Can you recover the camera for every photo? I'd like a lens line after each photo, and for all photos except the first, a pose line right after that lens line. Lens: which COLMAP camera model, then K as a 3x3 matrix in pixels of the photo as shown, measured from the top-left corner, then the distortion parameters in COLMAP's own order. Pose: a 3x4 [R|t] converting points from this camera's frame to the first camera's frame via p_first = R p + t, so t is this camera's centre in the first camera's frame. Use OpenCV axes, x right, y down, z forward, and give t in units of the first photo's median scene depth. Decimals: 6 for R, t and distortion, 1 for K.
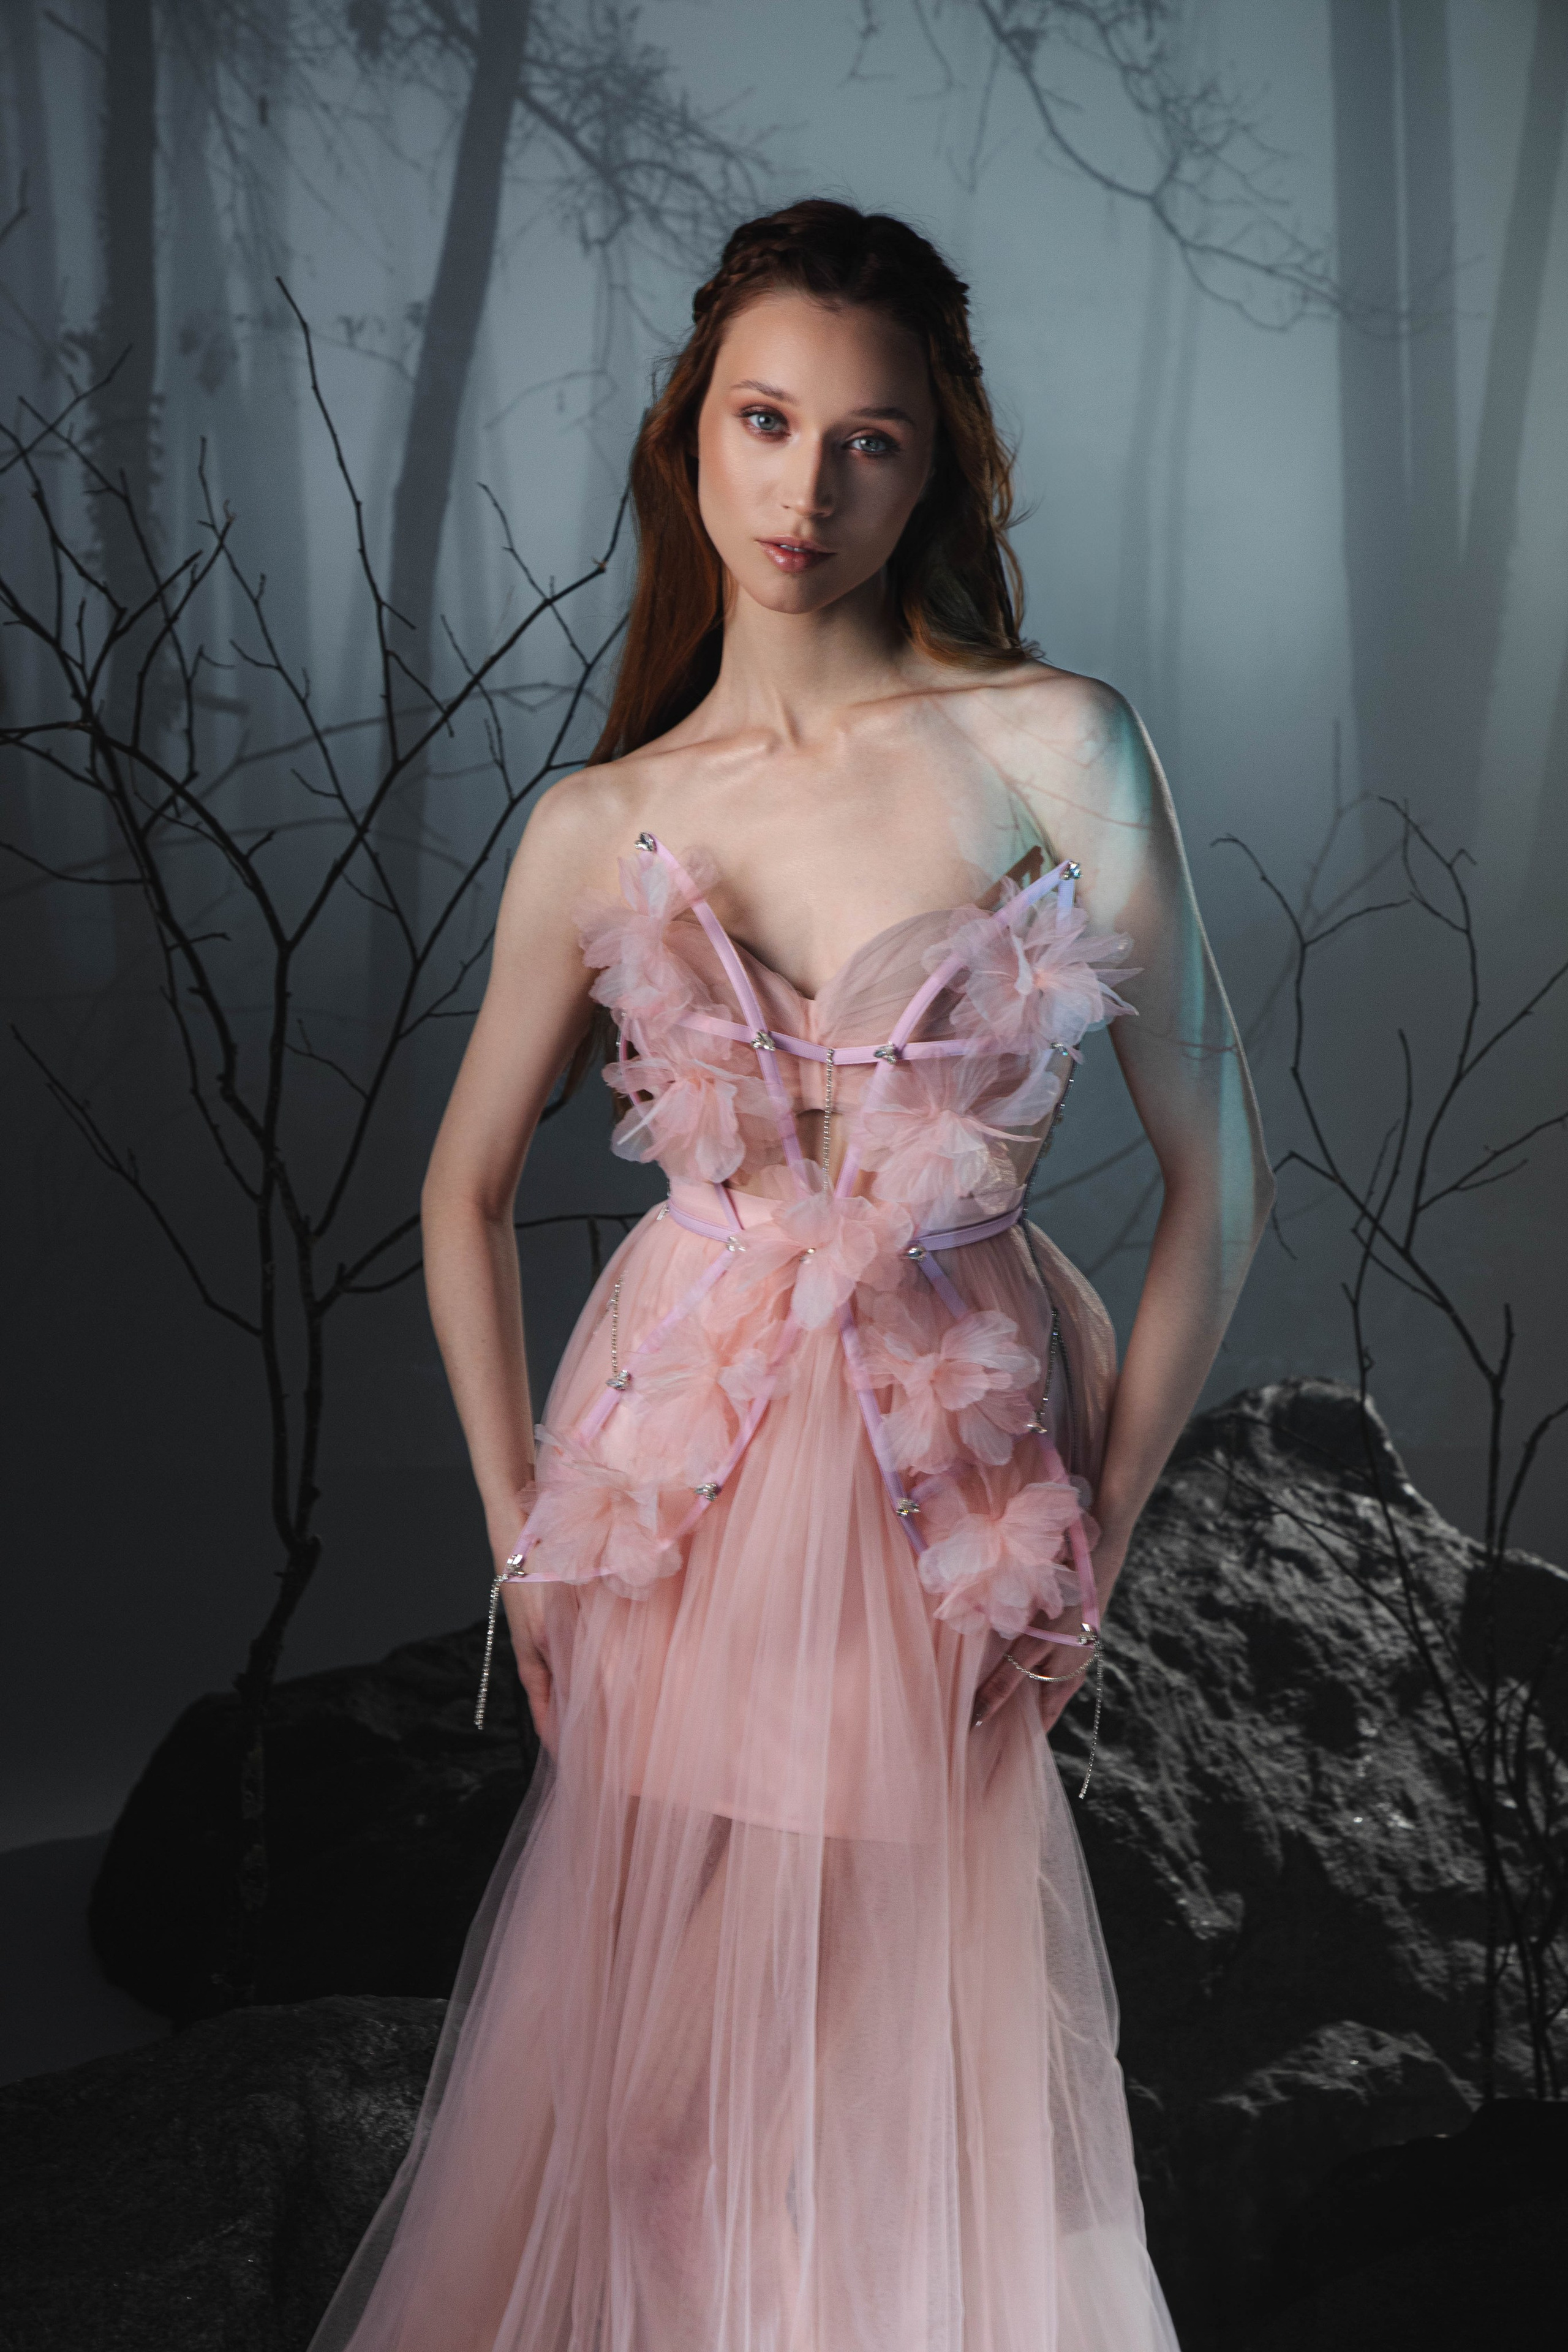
lens RADIAL K [[4932.6, 0, 753.8], [0, 4932.6, 1157.9], [0, 0, 1]] dist [0.410189, 0.000000]
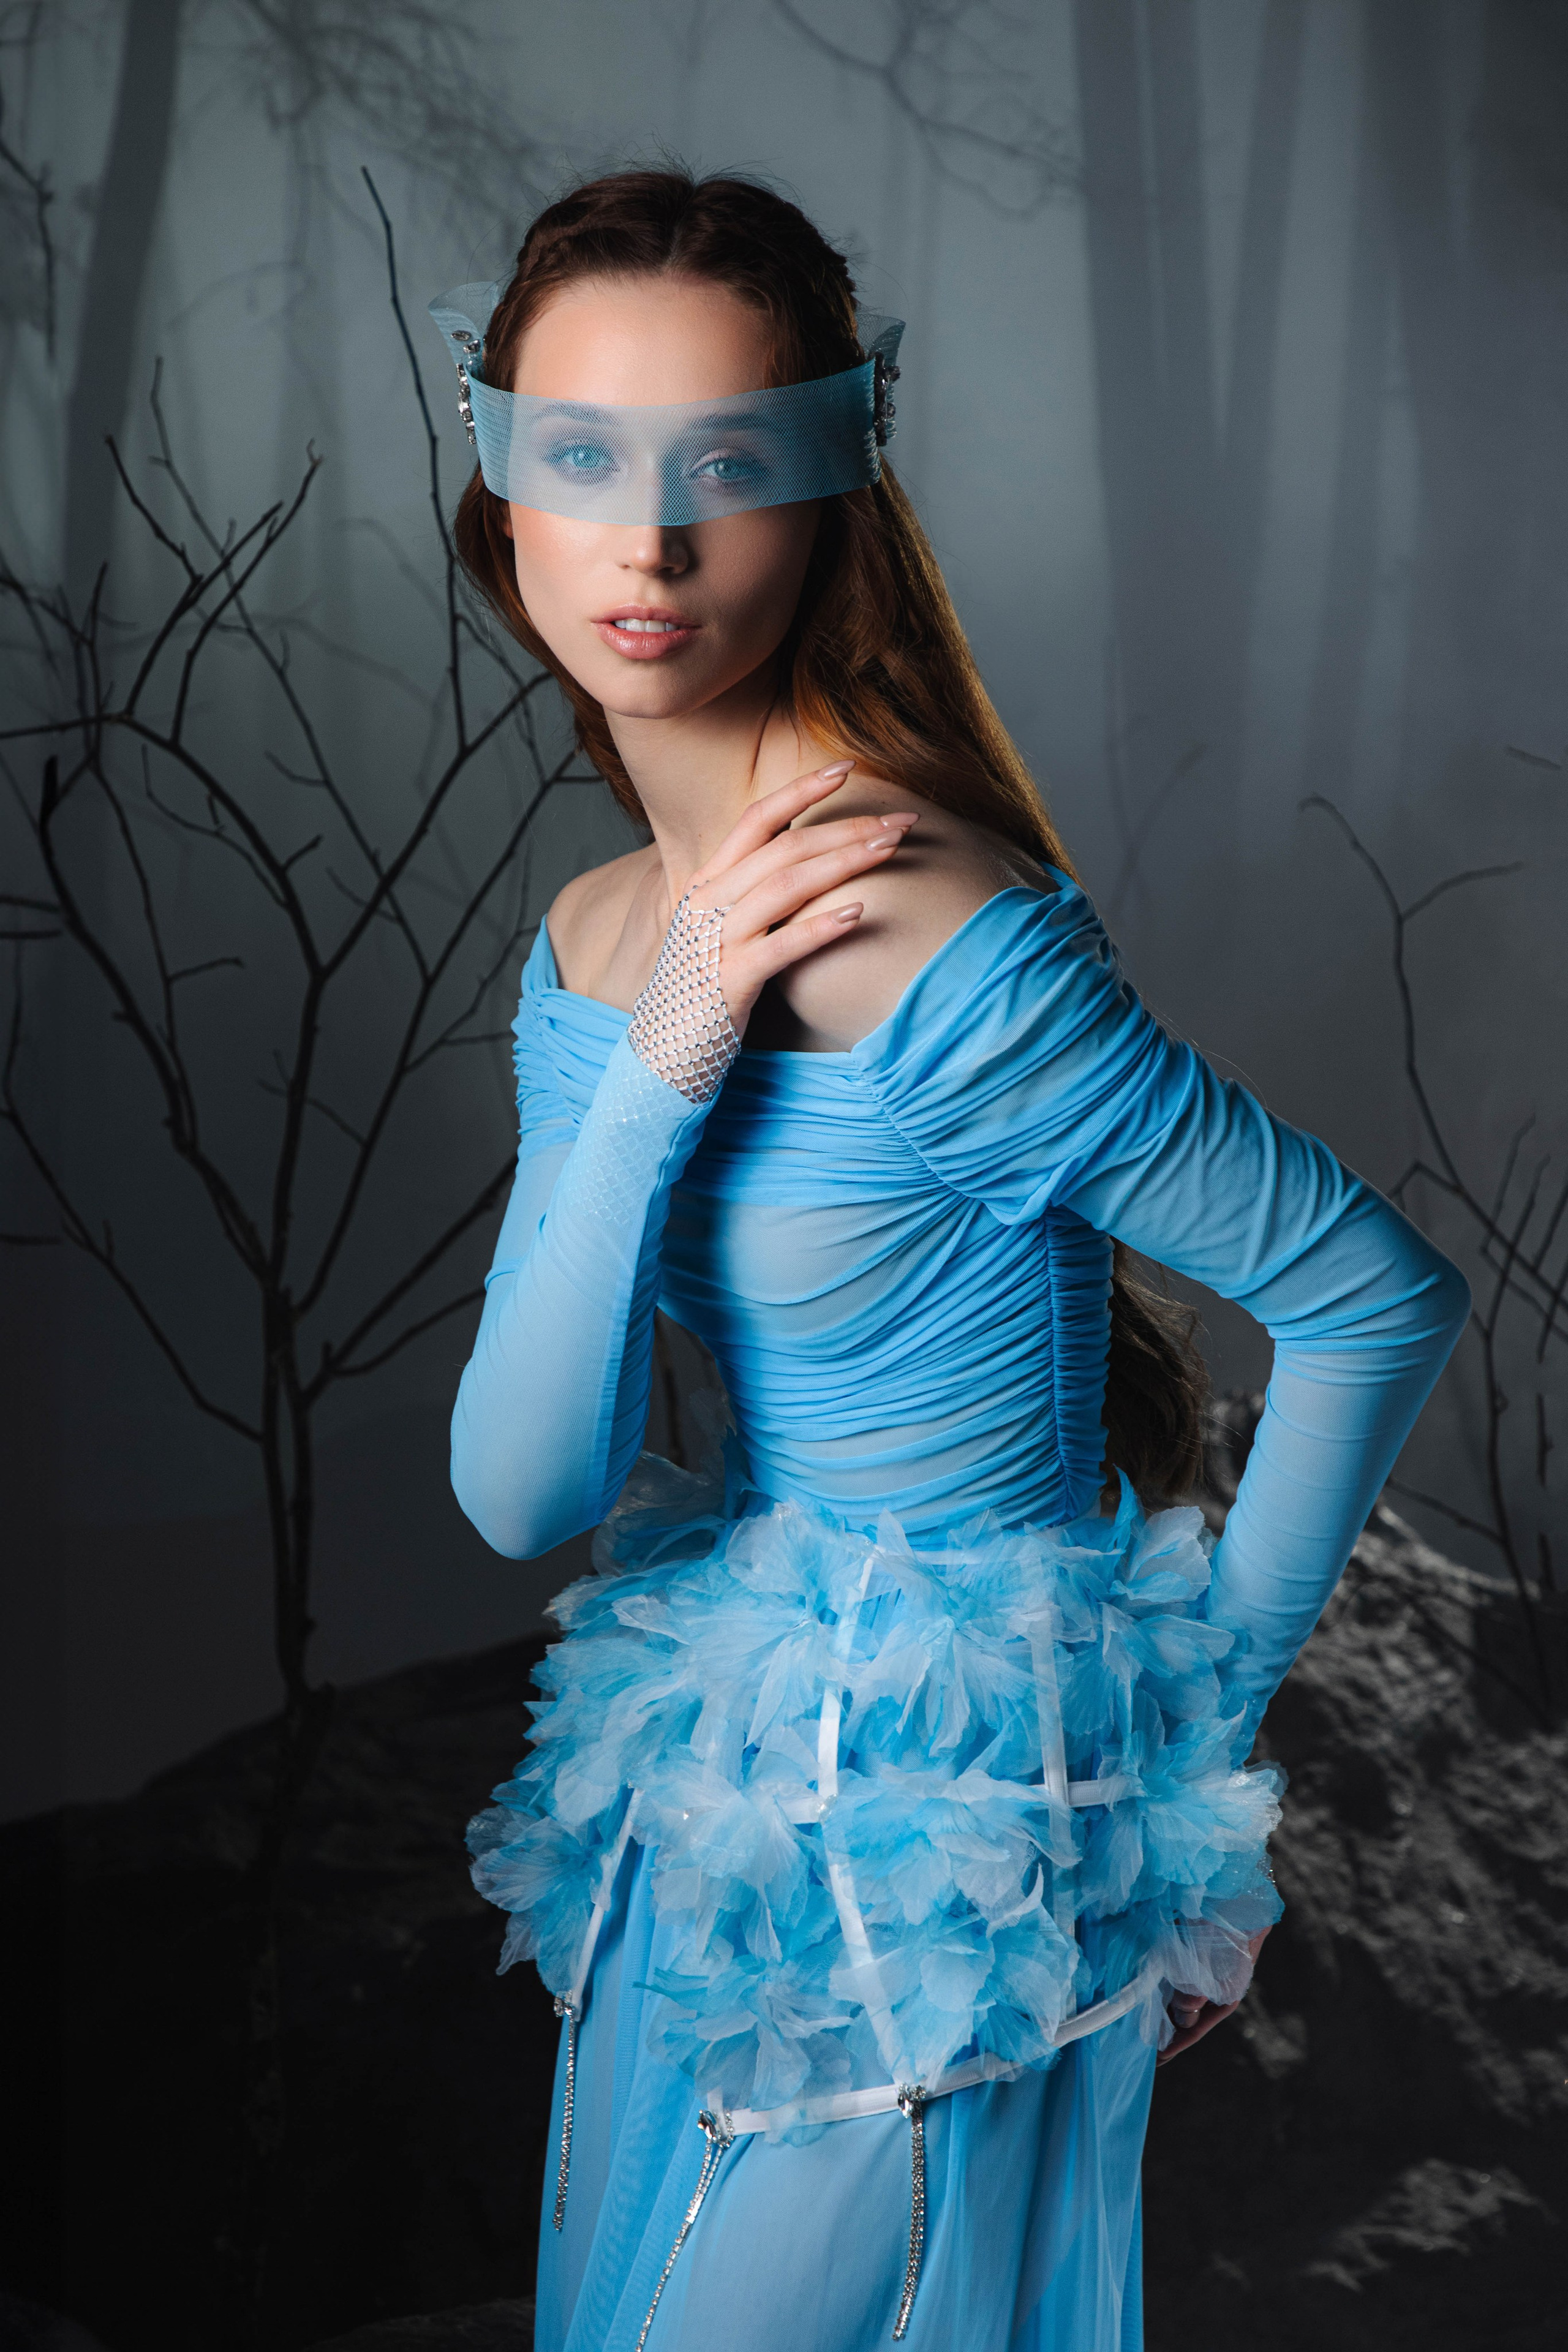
lens RADIAL K [[4958.6, 0, 778.7], [0, 4958.6, 963.1], [0, 0, 1]] dist [0.390631, 0.000000]
pose [[0.987996, -0.029468, 0.151640, -0.112558], [0.031815, 0.999408, -0.013074, -0.024441], [-0.151165, 0.017741, 0.988349, 0.138880]]
